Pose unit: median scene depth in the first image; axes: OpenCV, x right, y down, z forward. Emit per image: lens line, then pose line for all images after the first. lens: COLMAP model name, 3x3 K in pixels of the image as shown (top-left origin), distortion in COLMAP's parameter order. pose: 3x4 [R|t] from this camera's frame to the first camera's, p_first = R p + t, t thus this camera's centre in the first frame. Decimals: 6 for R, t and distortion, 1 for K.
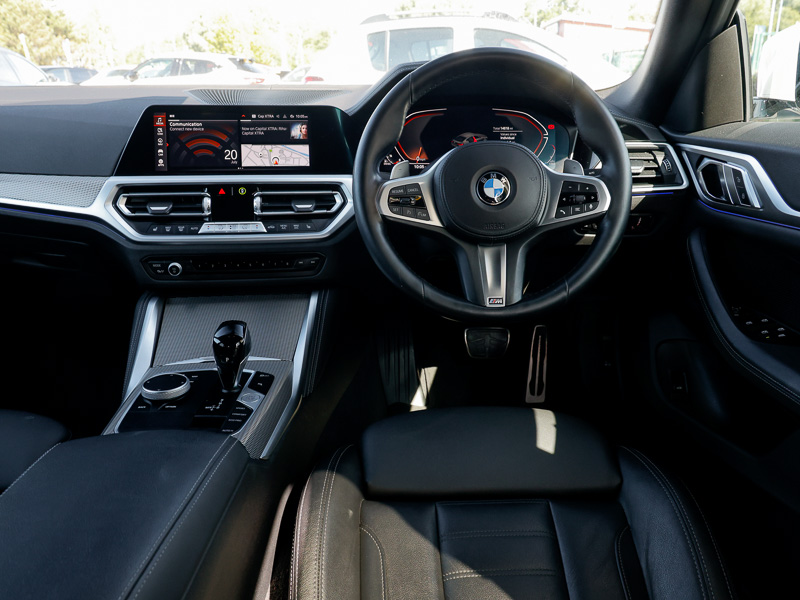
lens RADIAL K [[564.9, 0, 426.6], [0, 564.9, 302.9], [0, 0, 1]] dist [0.008707, 0.005536]
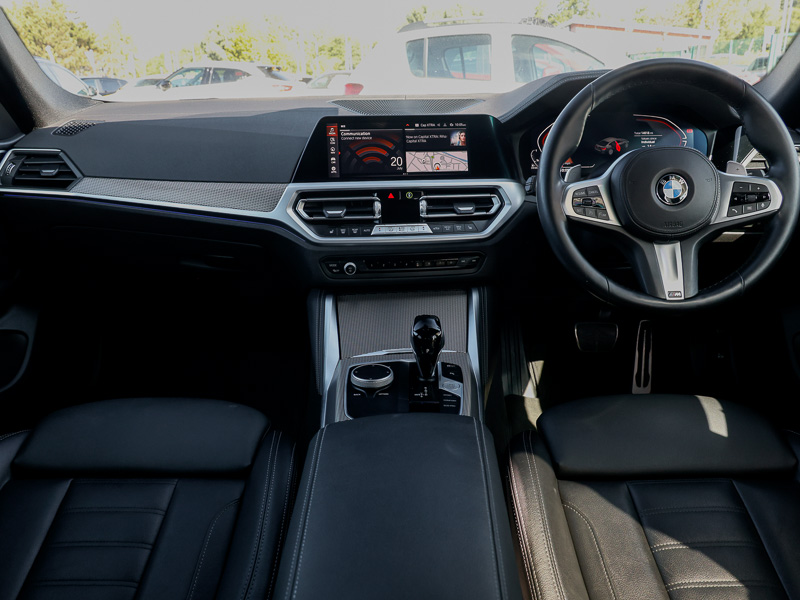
lens RADIAL K [[564.9, 0, 379.0], [0, 564.9, 305.9], [0, 0, 1]] dist [0.008707, 0.005536]
pose [[0.999914, -0.009477, -0.009058, -0.374624], [0.009478, 0.999955, 0.000071, 0.011621], [0.009057, -0.000156, 0.999959, -0.071457]]
